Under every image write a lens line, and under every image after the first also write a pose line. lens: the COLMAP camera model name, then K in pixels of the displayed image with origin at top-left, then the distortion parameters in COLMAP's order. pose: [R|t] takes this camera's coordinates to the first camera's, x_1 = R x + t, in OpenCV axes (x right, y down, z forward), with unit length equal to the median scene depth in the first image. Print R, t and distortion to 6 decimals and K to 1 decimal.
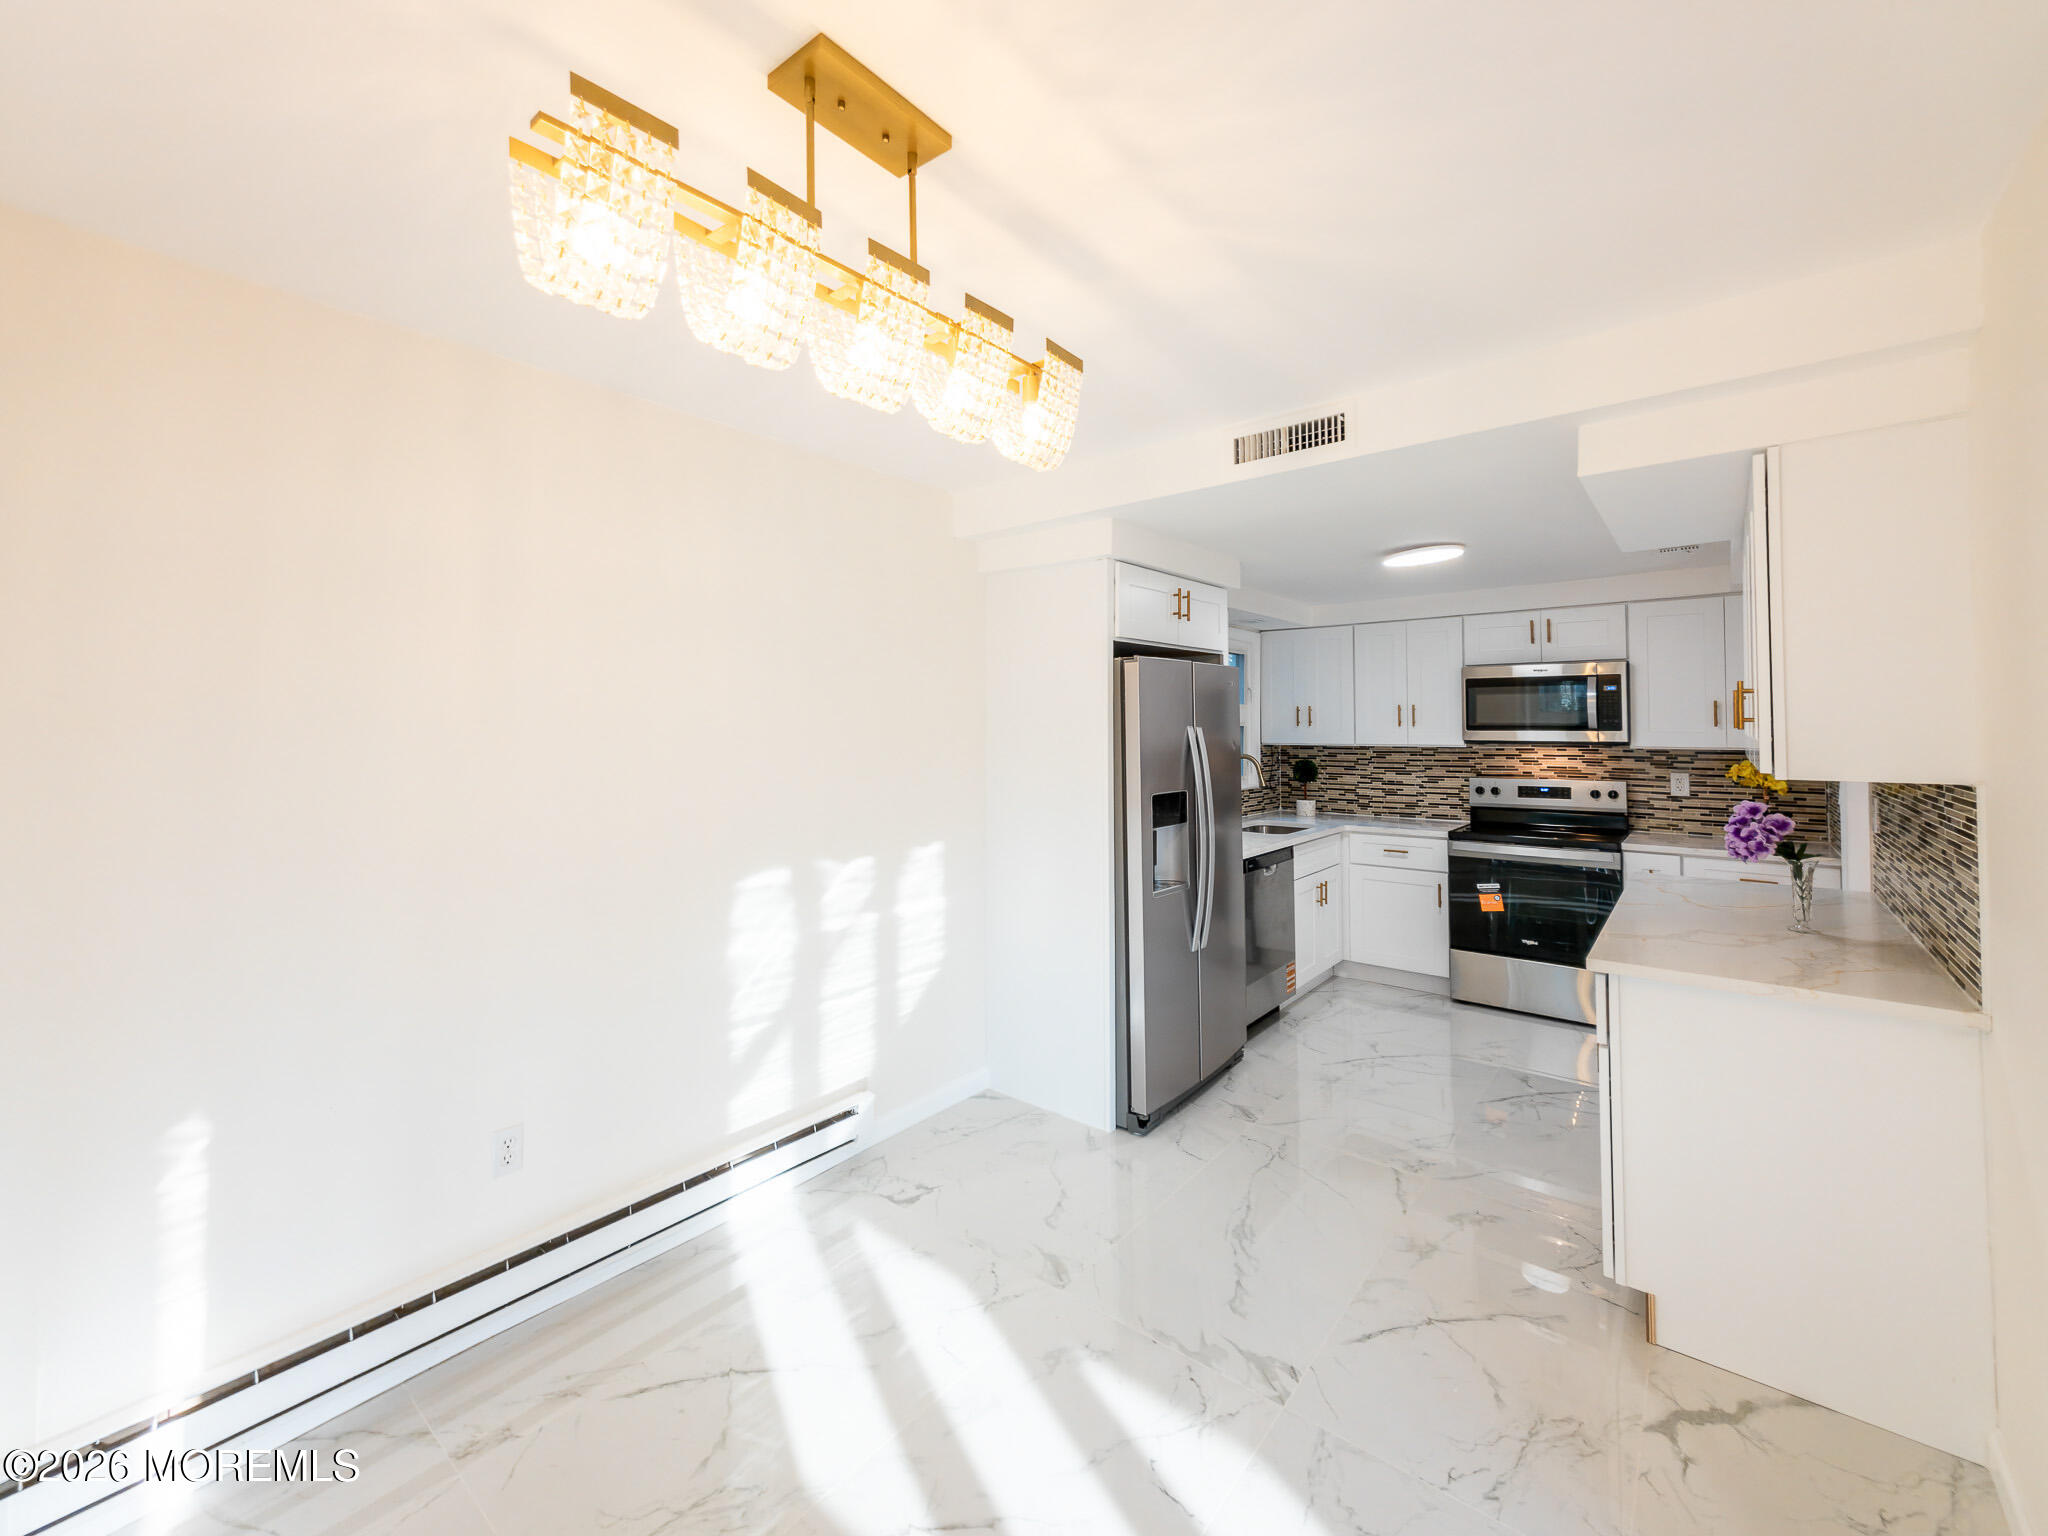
lens RADIAL K [[833.6, 0, 1016.9], [0, 833.6, 704.5], [0, 0, 1]] dist [-0.000416, 0.000742]
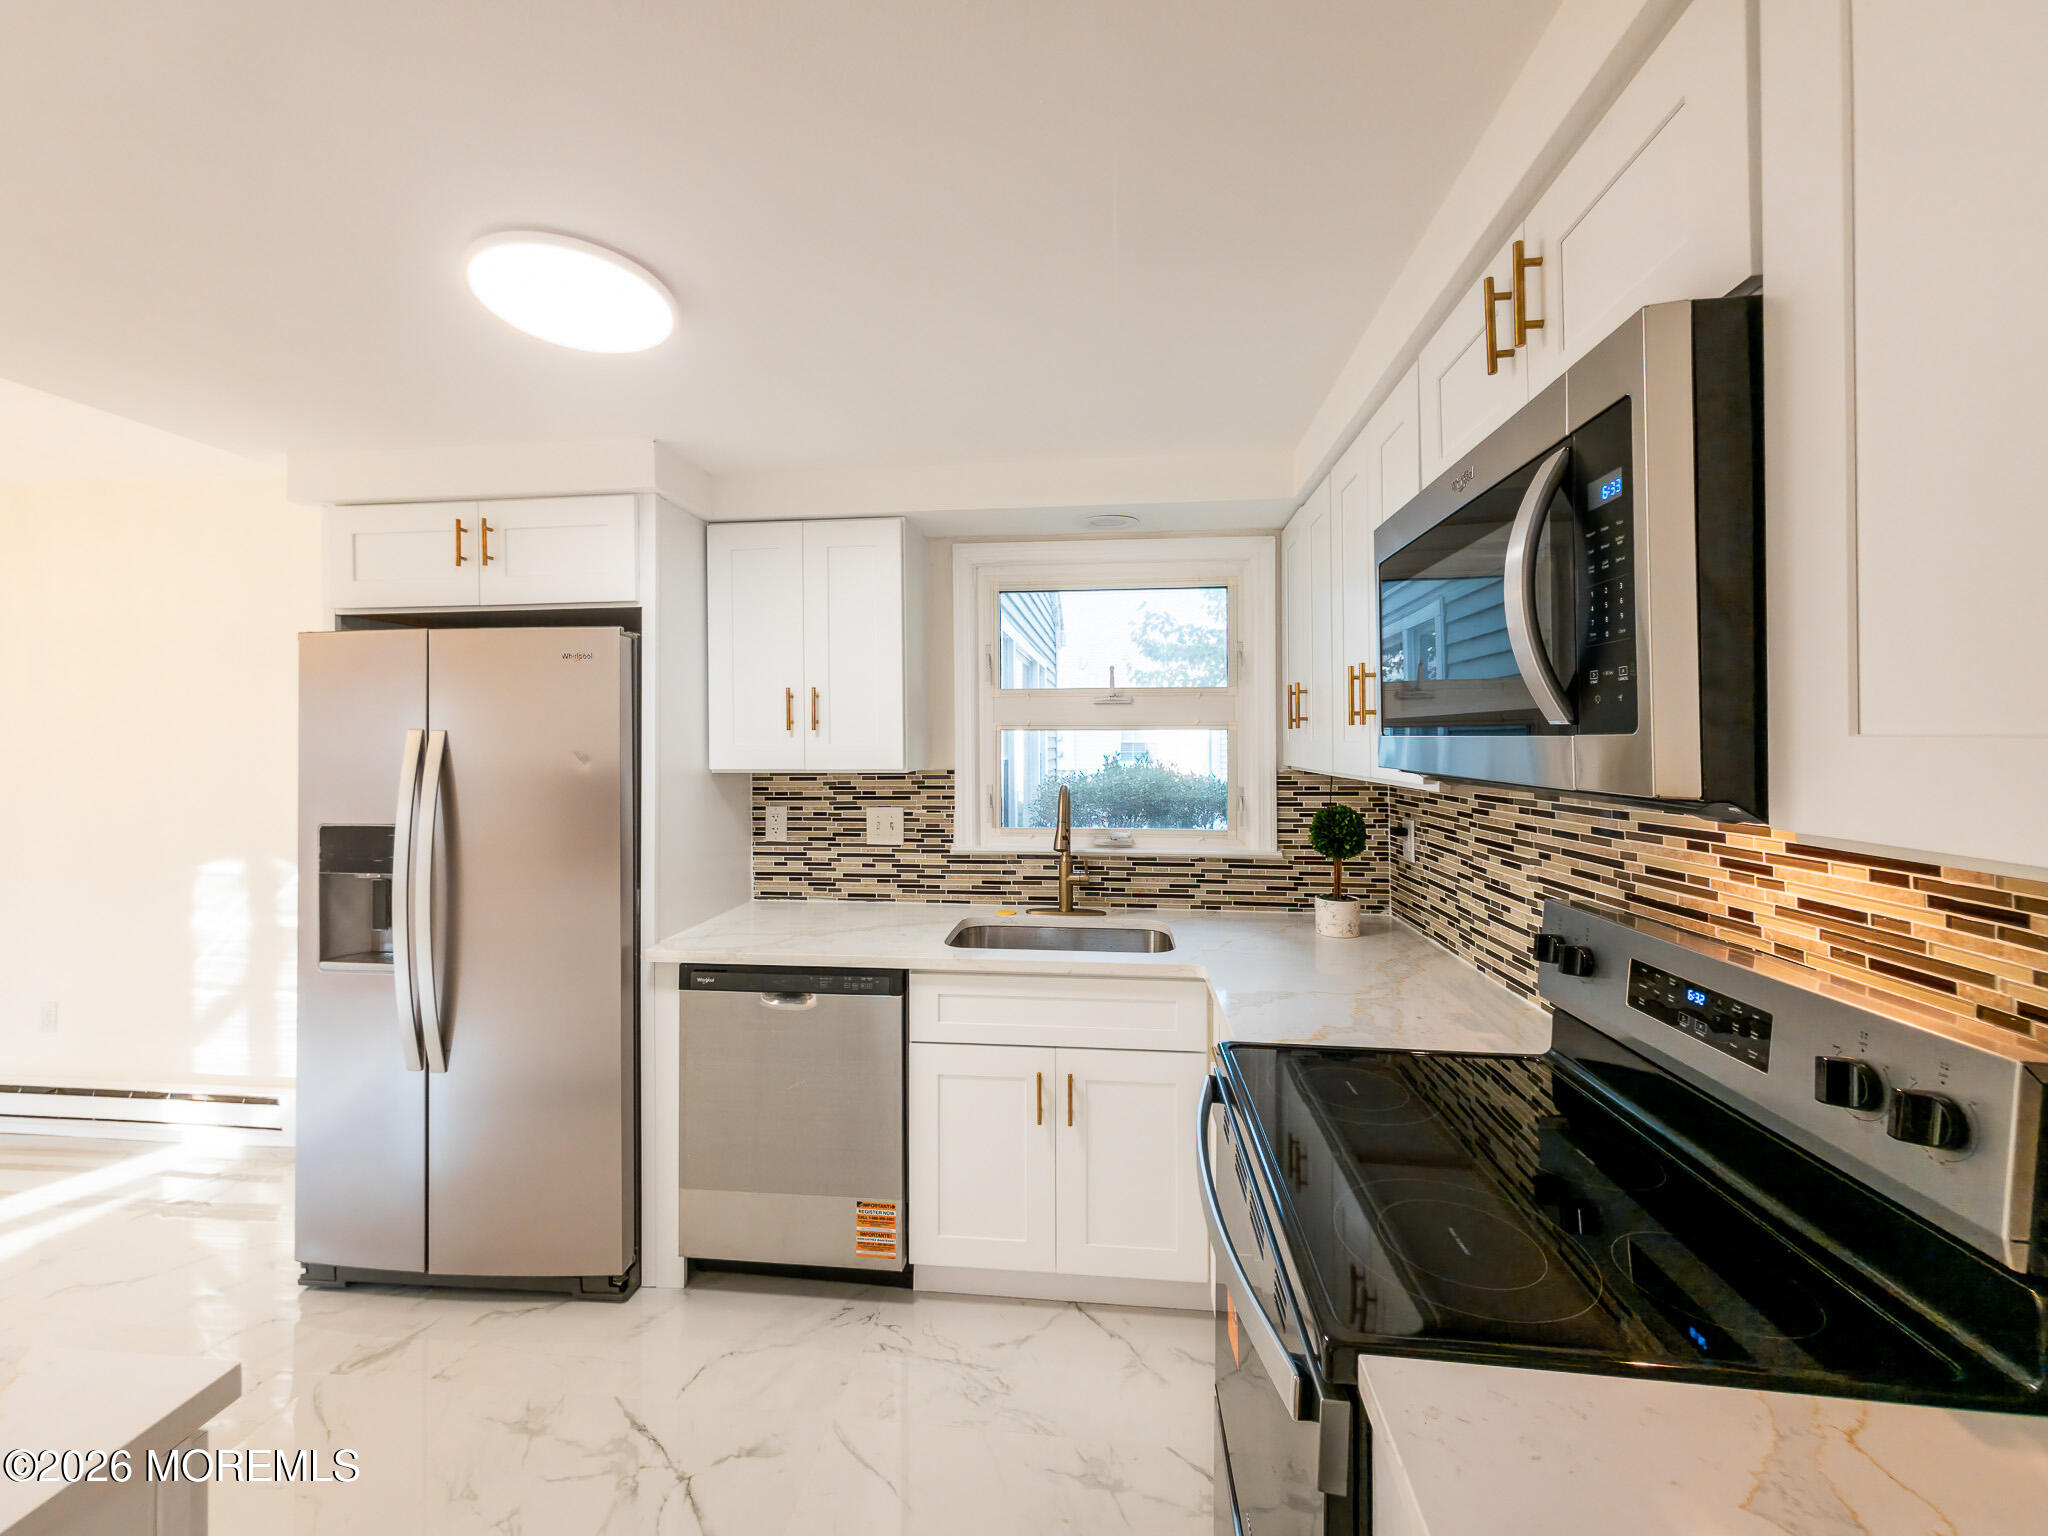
lens RADIAL K [[833.6, 0, 1016.4], [0, 833.6, 739.9], [0, 0, 1]] dist [-0.000416, 0.000742]
pose [[0.557903, -0.000263, -0.829906, 0.782411], [0.023506, 0.999604, 0.015485, 0.027458], [0.829573, -0.028146, 0.557688, 0.791848]]
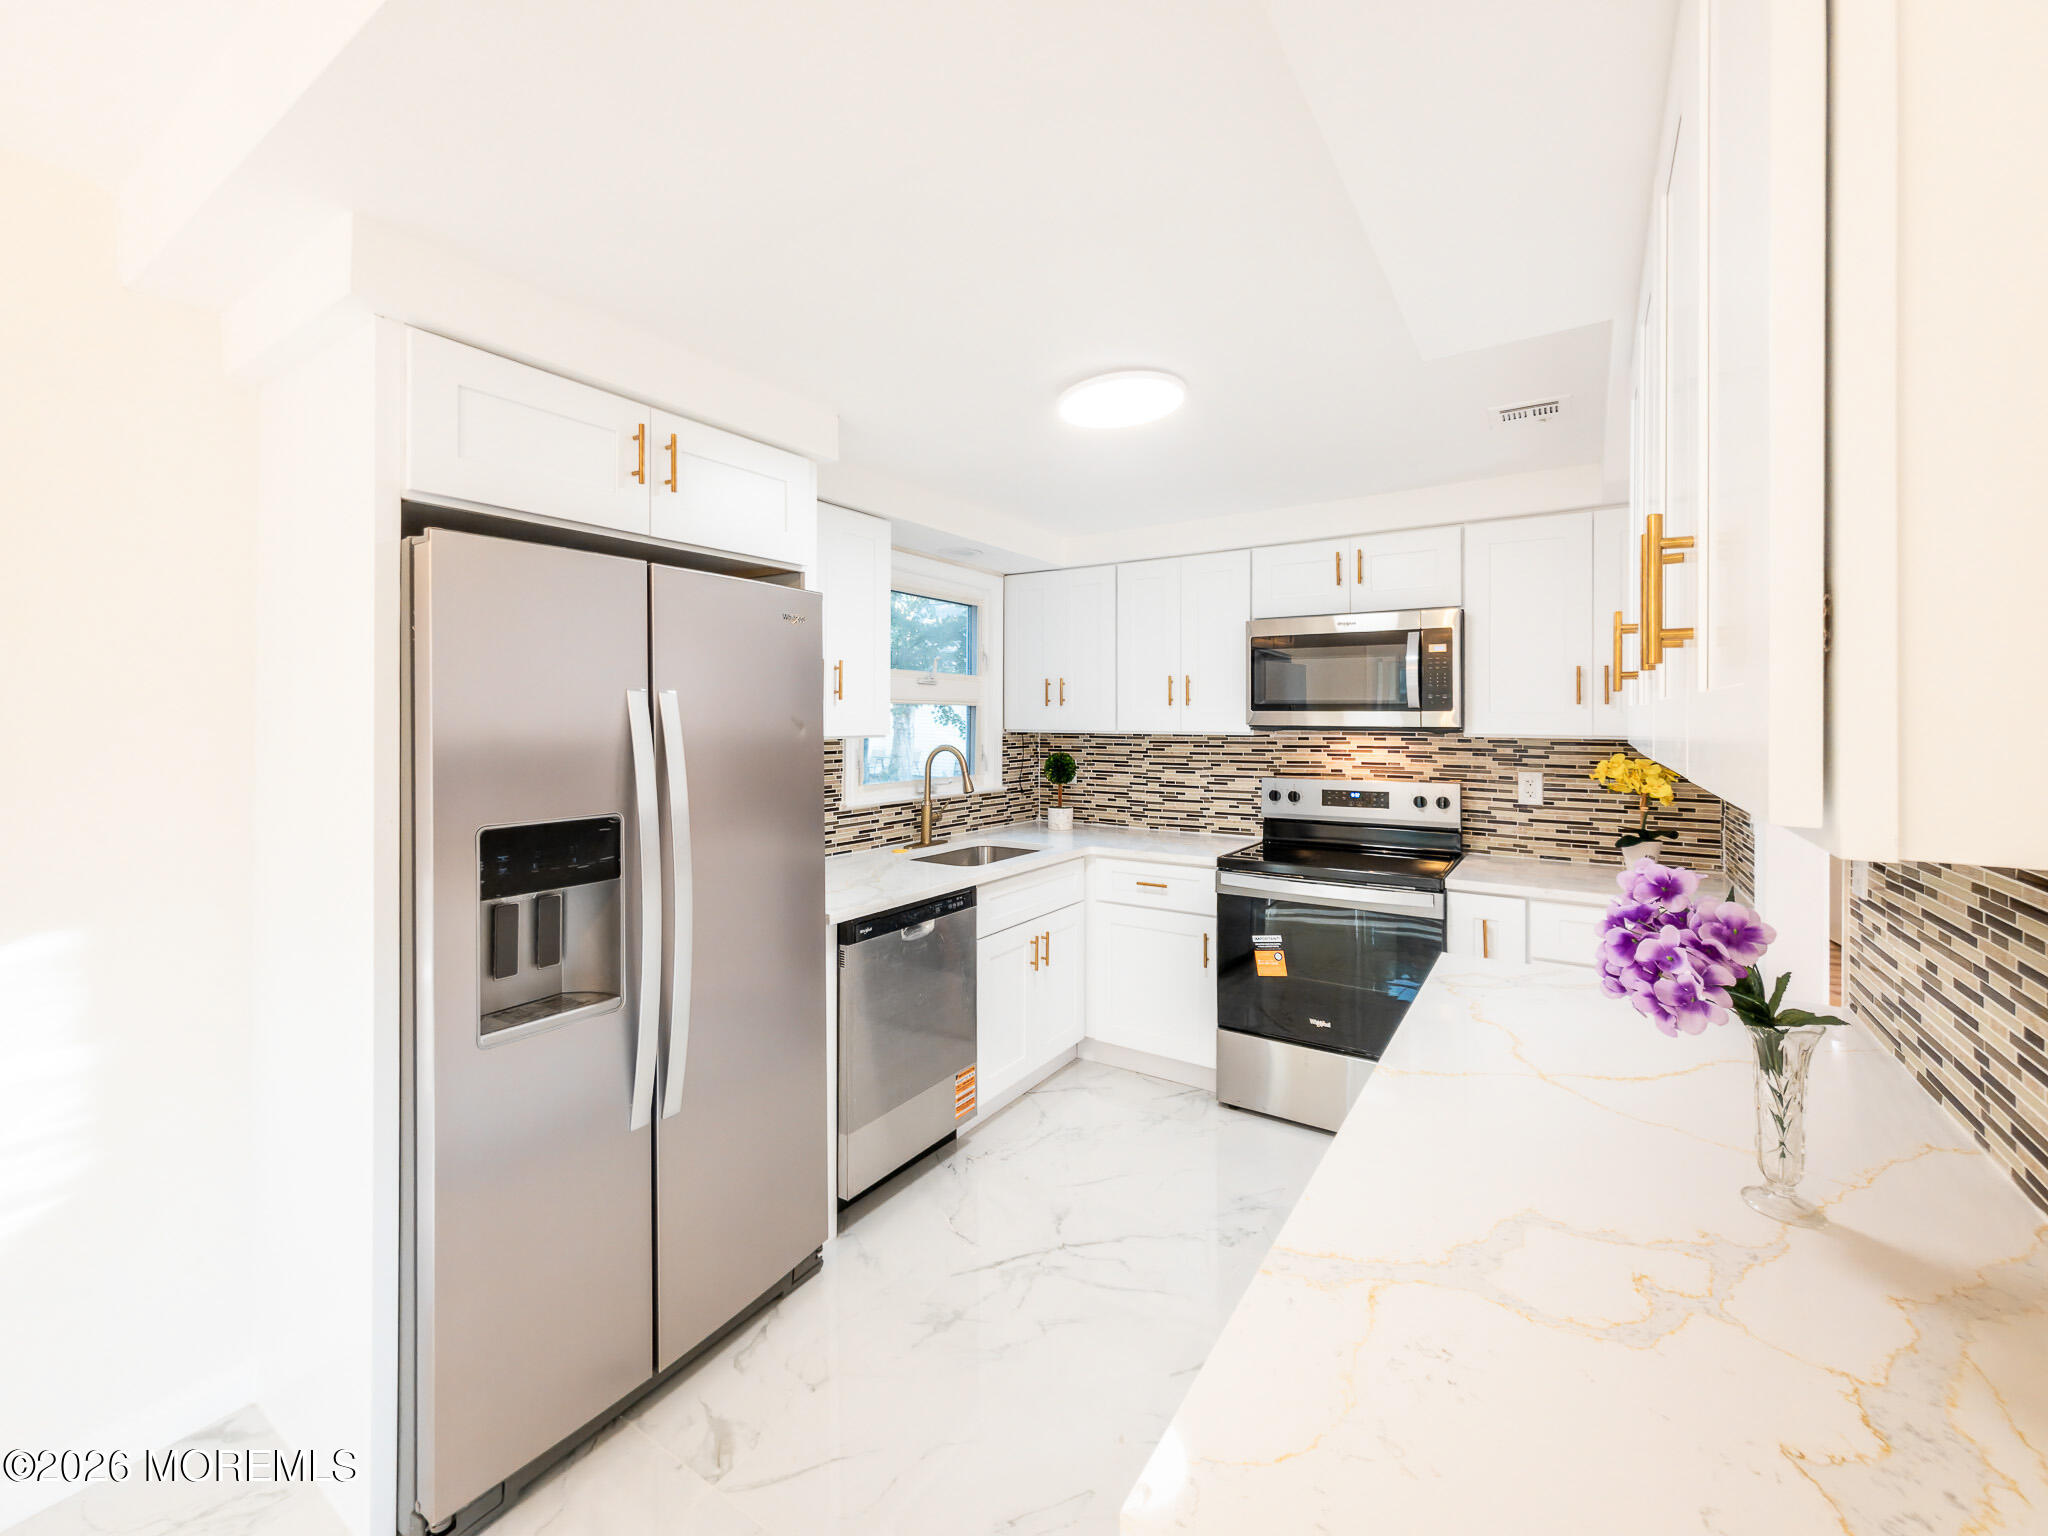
lens RADIAL K [[833.6, 0, 1035.0], [0, 833.6, 709.3], [0, 0, 1]] dist [-0.000416, 0.000742]
pose [[0.992639, 0.006571, 0.120934, 0.301091], [-0.008558, 0.999837, 0.015917, 0.022116], [-0.120809, -0.016835, 0.992533, 0.360344]]
